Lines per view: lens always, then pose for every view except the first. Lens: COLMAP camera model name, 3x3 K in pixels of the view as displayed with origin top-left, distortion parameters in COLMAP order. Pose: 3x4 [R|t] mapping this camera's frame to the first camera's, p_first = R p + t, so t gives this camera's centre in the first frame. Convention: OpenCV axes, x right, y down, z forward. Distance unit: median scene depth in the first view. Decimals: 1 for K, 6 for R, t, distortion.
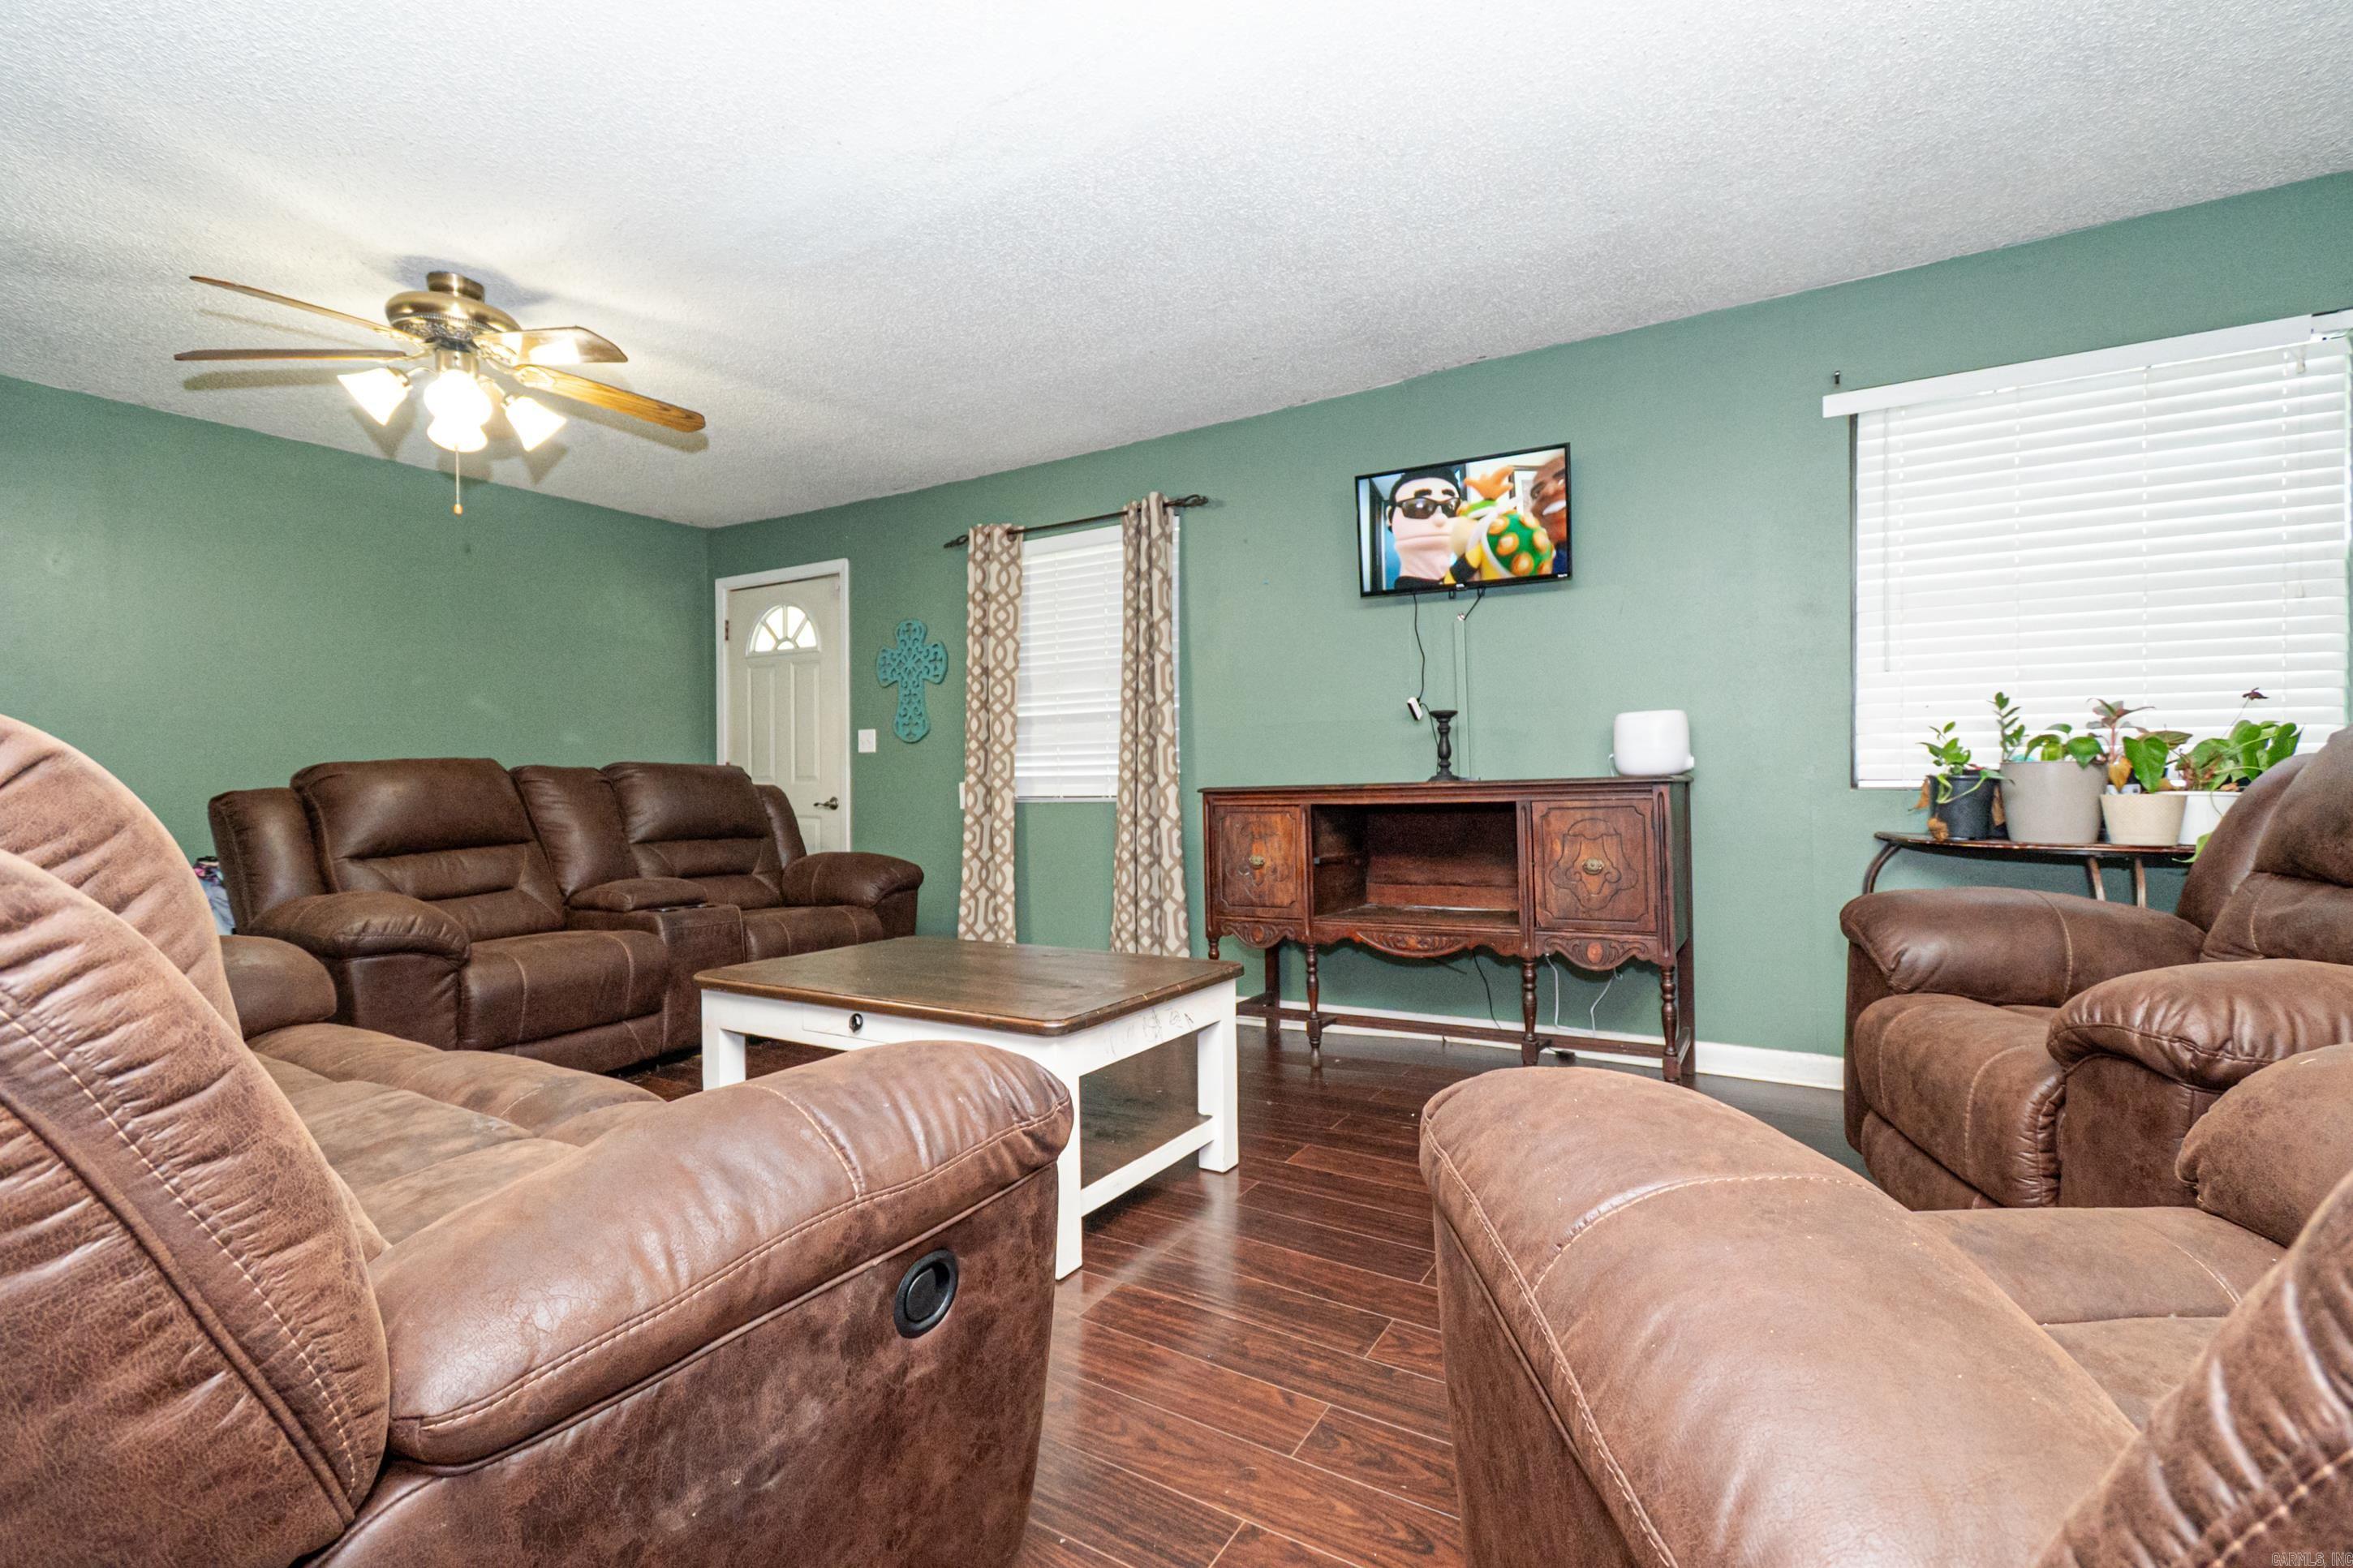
lens RADIAL K [[1058.0, 0, 1176.2], [0, 1058.0, 779.4], [0, 0, 1]] dist [-0.004398, -0.000322]
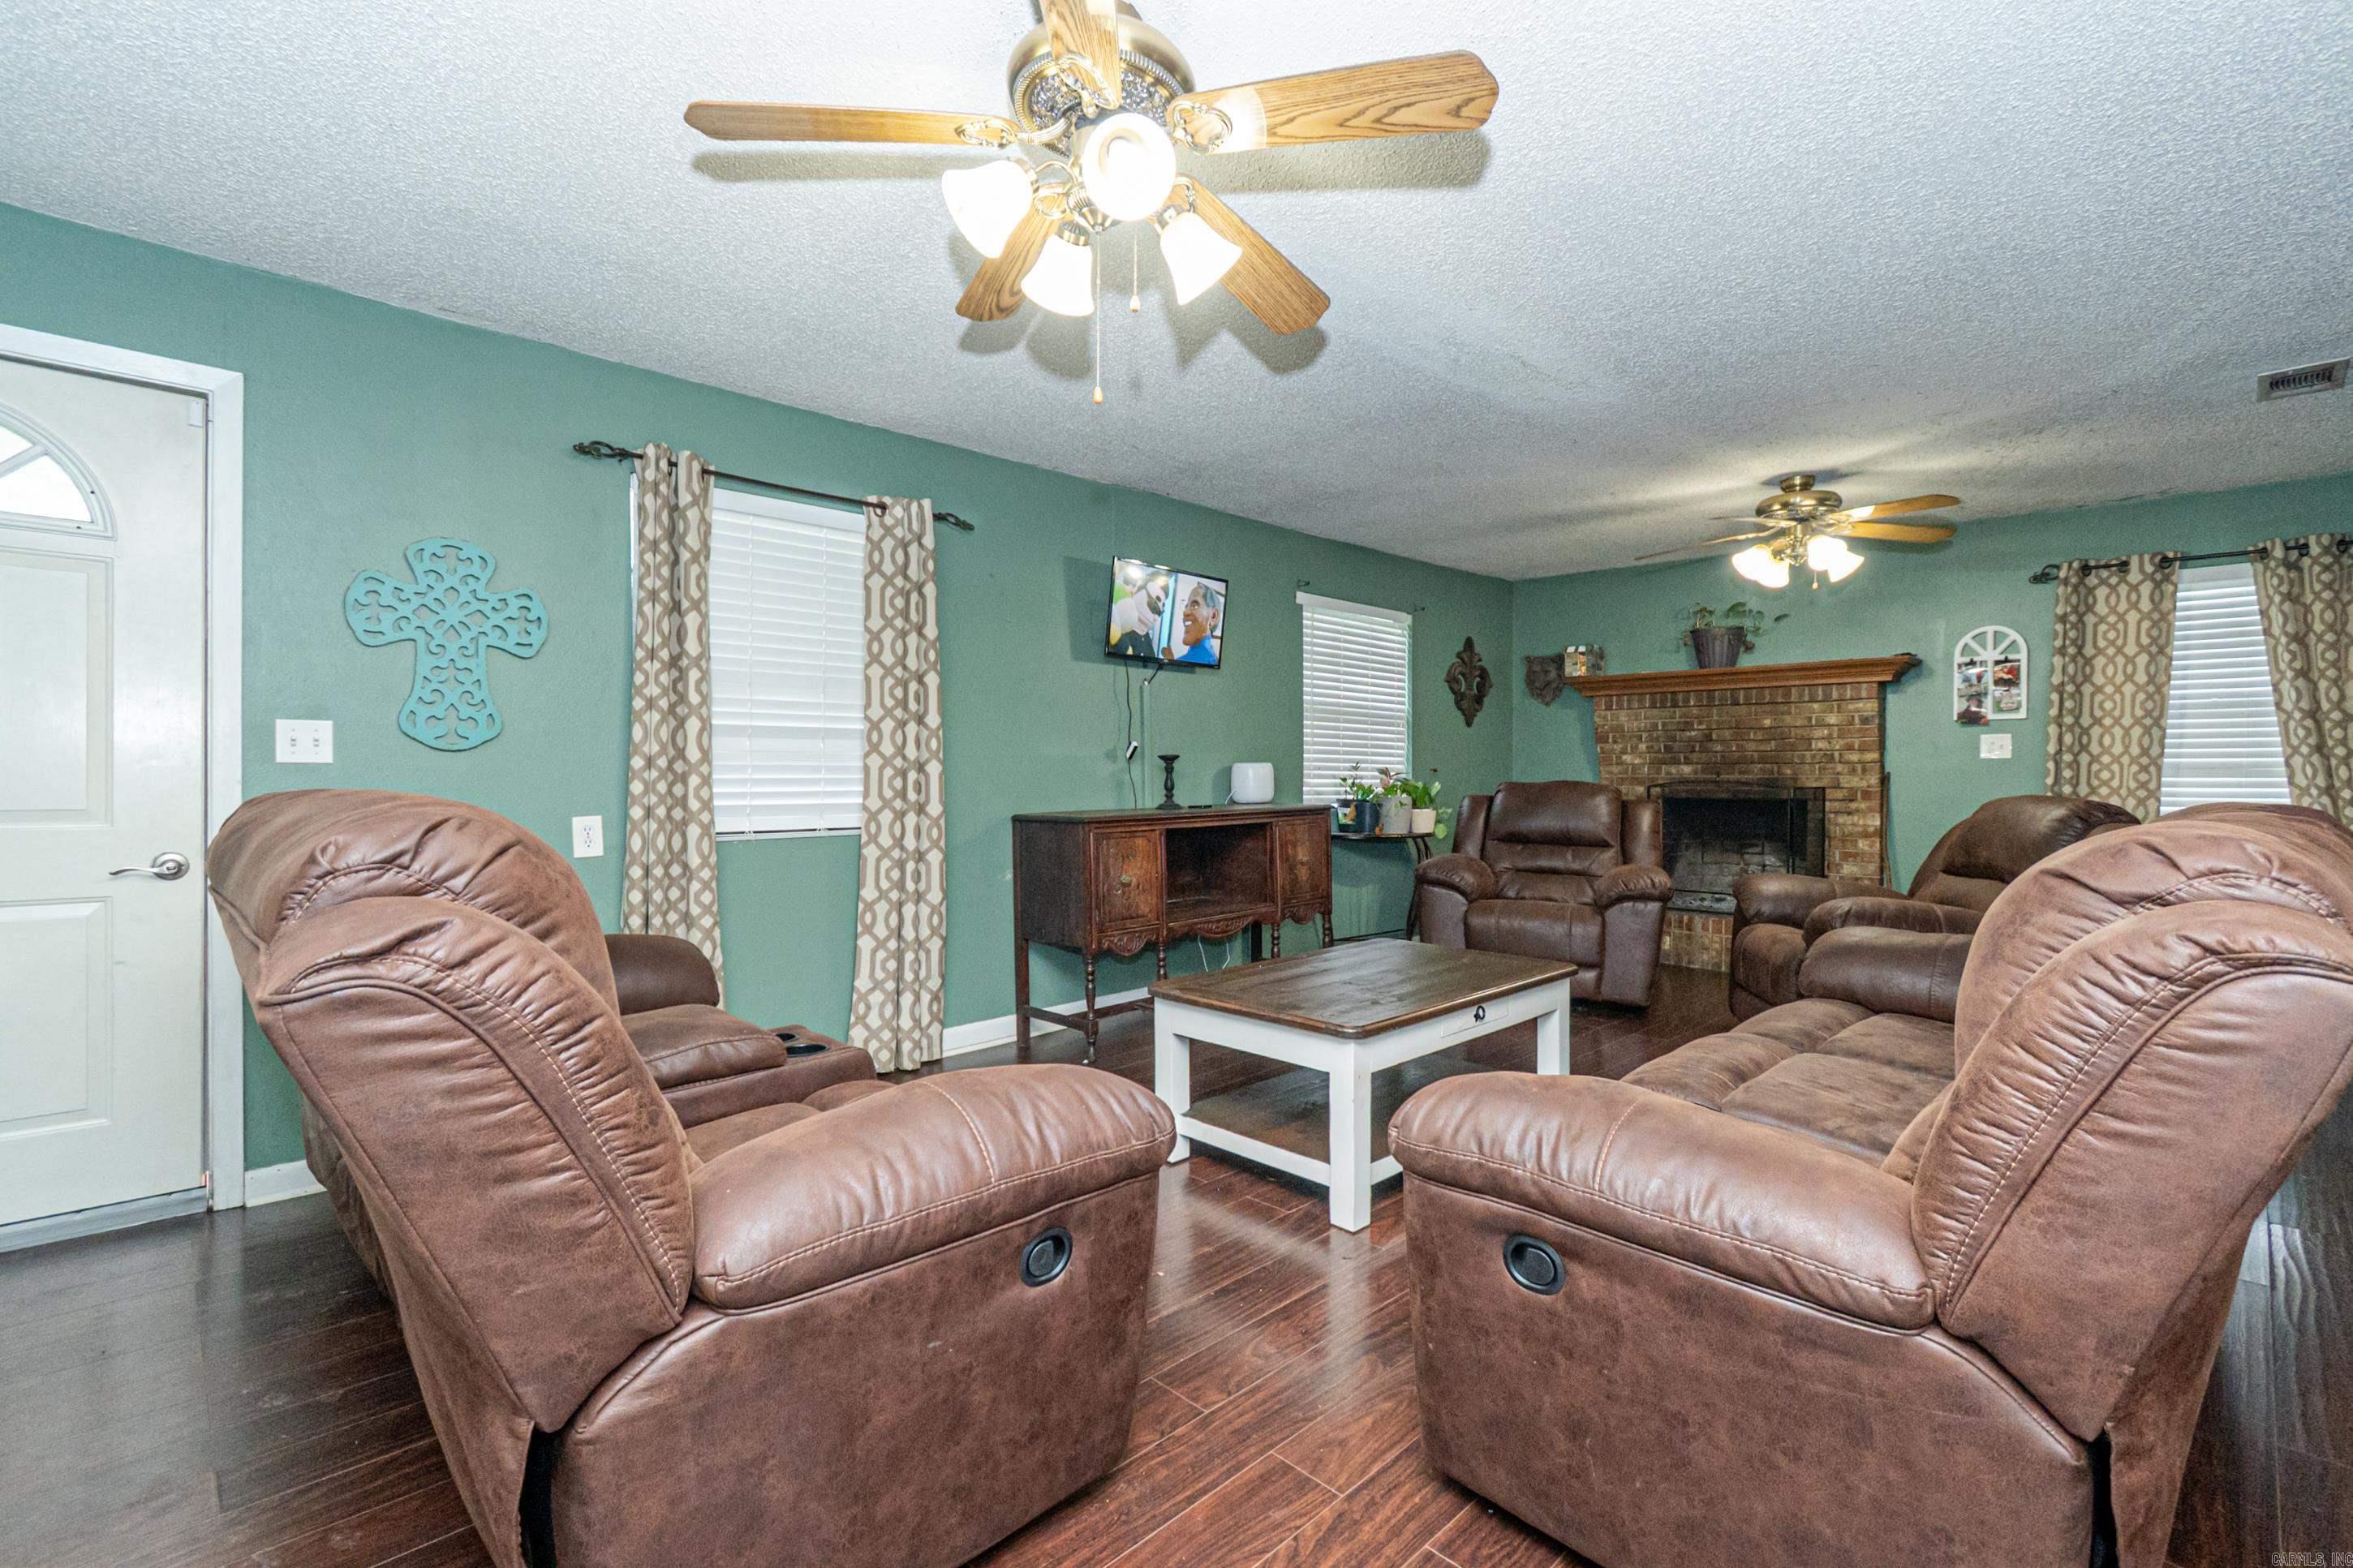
lens RADIAL K [[1058.0, 0, 1169.8], [0, 1058.0, 781.6], [0, 0, 1]] dist [-0.004398, -0.000322]
pose [[0.234554, 0.008194, 0.972069, -0.979055], [-0.005296, 0.999960, -0.007152, -0.020419], [-0.972089, -0.003470, 0.234588, 0.648374]]
